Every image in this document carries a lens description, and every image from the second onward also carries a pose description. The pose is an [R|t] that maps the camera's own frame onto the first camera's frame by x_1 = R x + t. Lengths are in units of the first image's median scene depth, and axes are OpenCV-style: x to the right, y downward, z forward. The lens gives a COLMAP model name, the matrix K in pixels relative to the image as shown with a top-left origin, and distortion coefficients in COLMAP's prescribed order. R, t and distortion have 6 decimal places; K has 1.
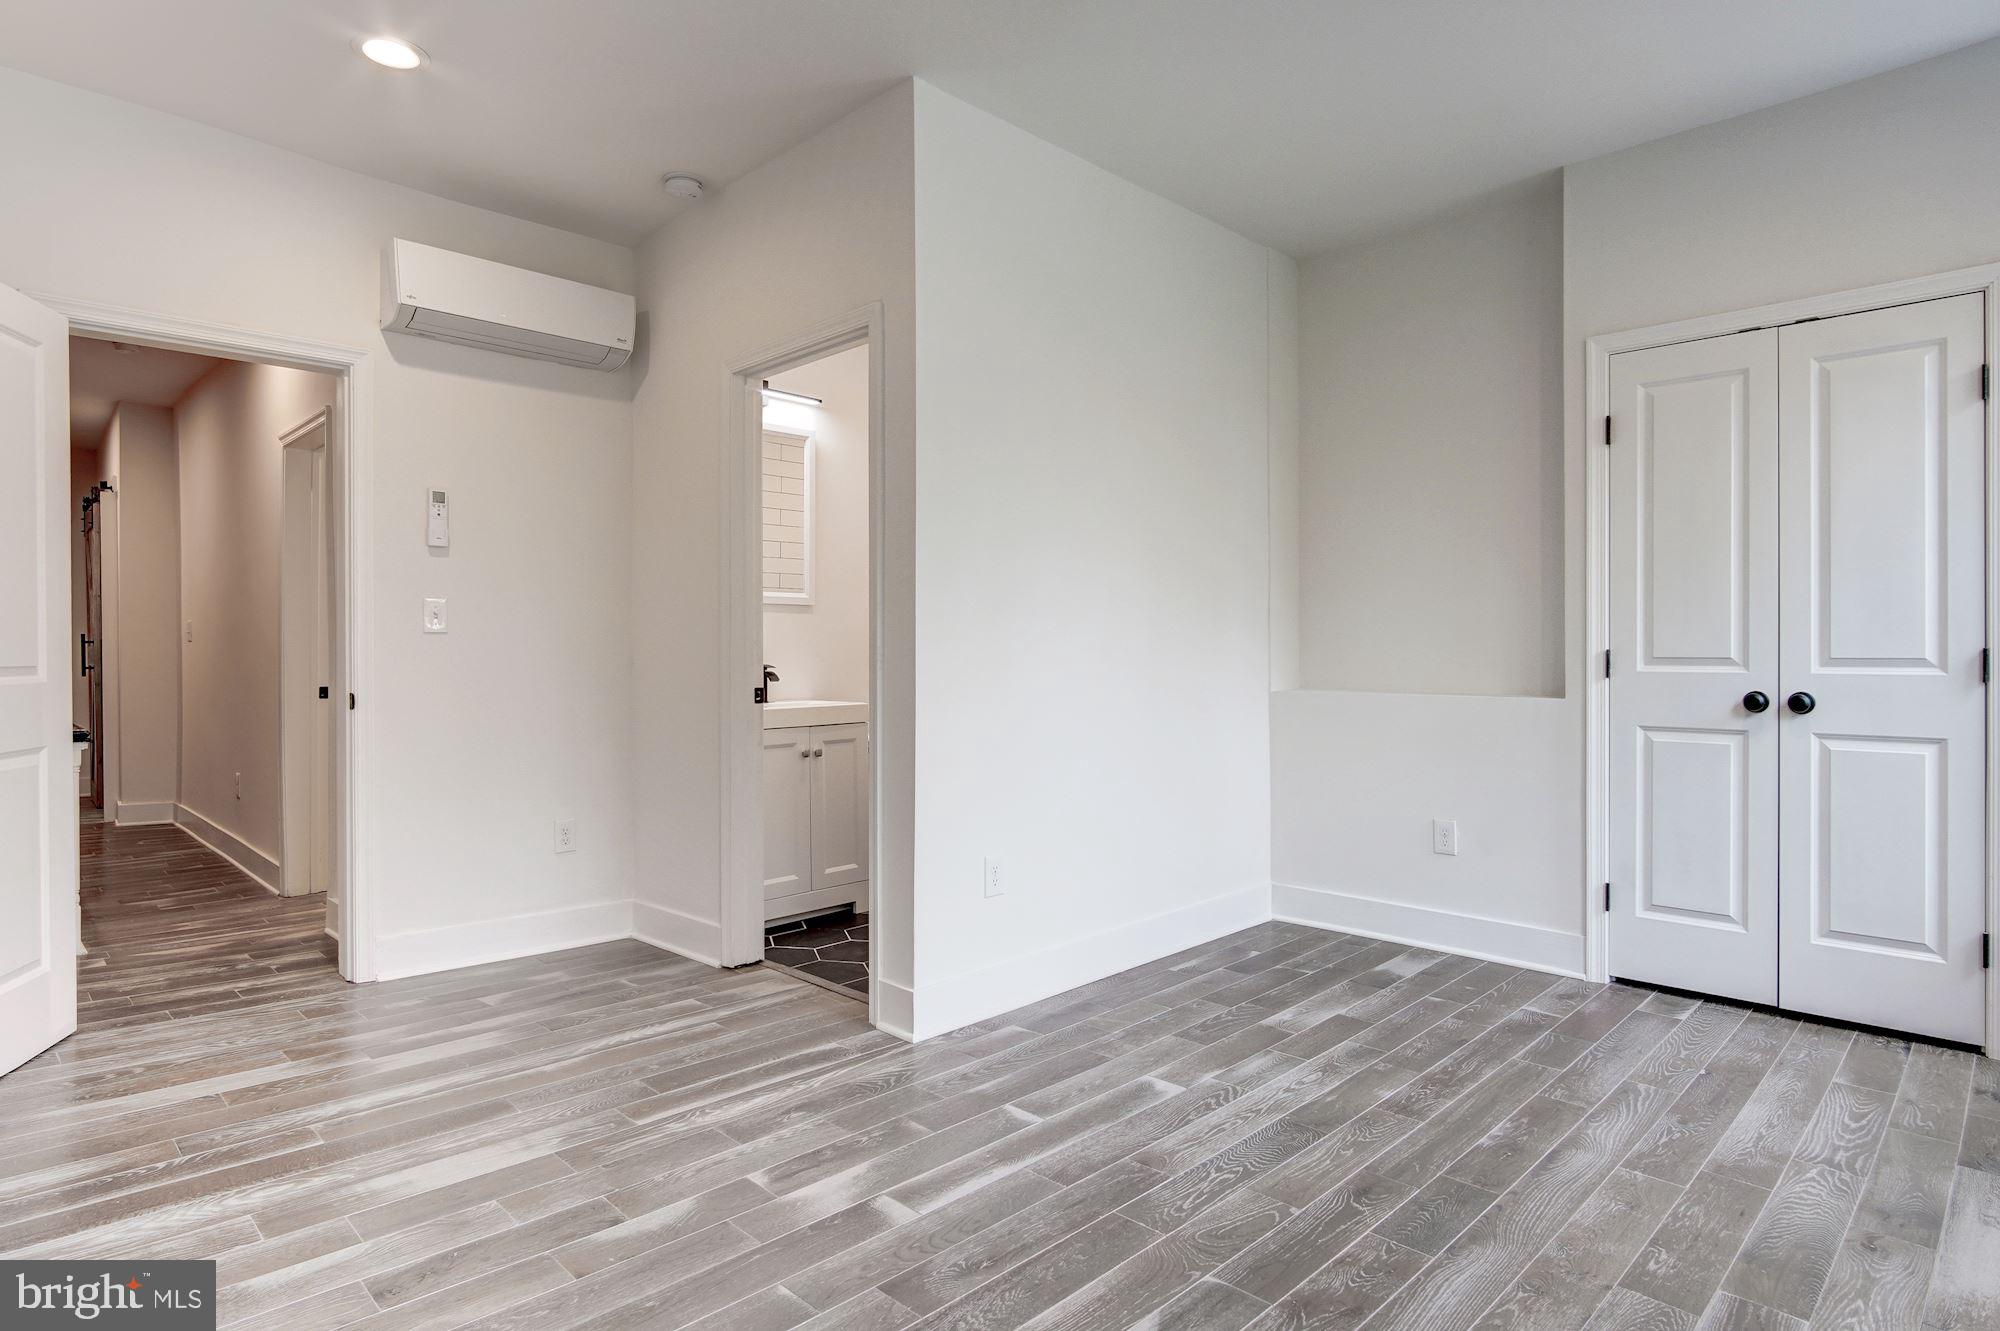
lens RADIAL K [[1085.9, 0, 1000.0], [0, 1085.9, 665.5], [0, 0, 1]] dist [-0.000878, 0.002199]
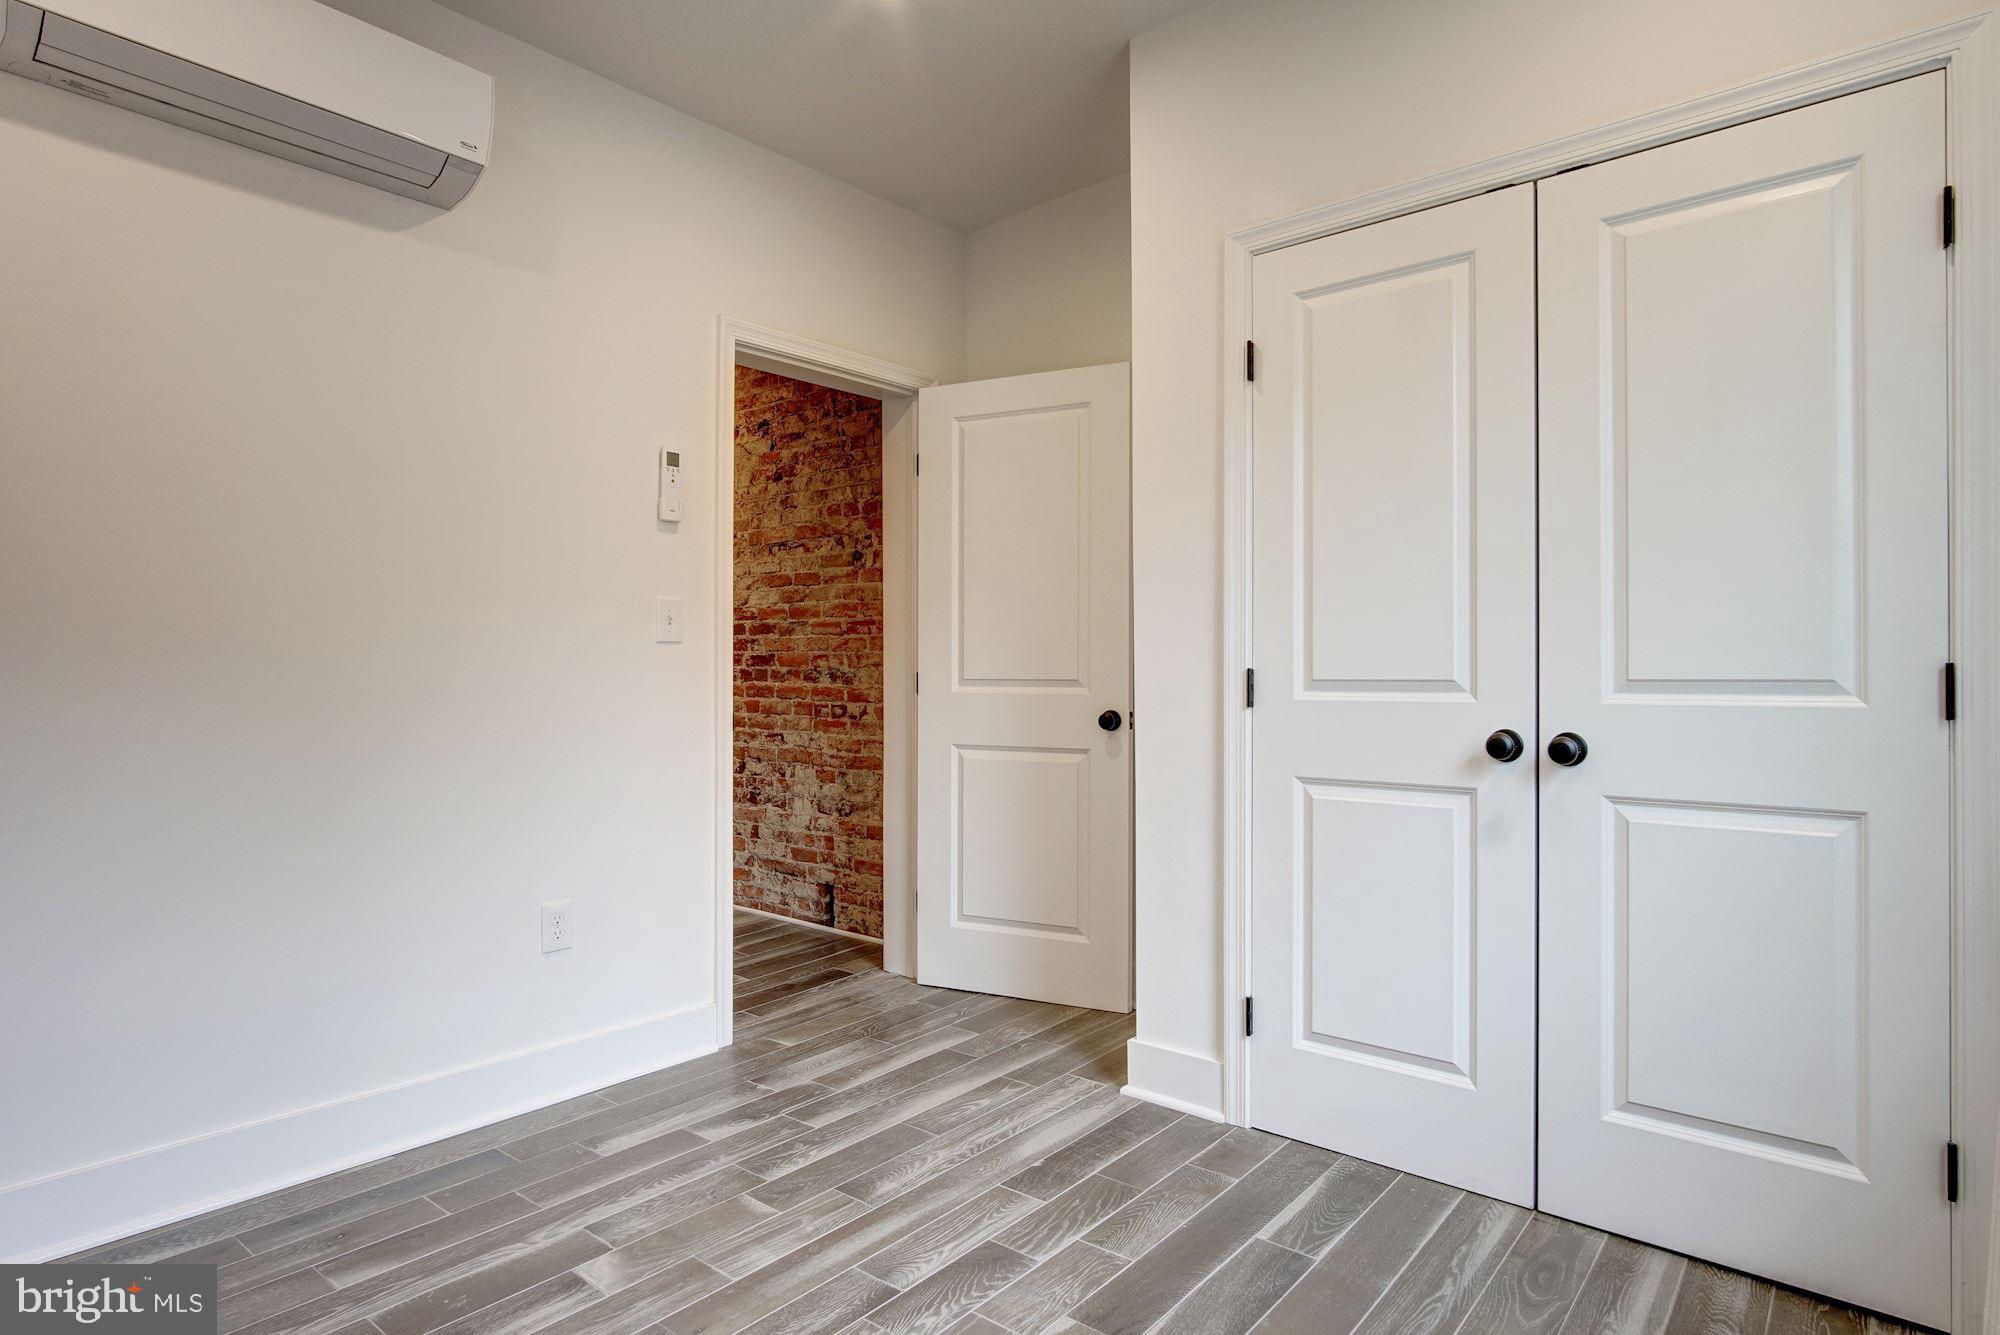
lens RADIAL K [[1085.9, 0, 1000.0], [0, 1085.9, 667.5], [0, 0, 1]] dist [-0.000878, 0.002199]
pose [[0.911732, 0.003685, 0.410770, 0.147478], [0.005678, 0.999751, -0.021571, -0.001974], [-0.410747, 0.022000, 0.911484, 0.522887]]
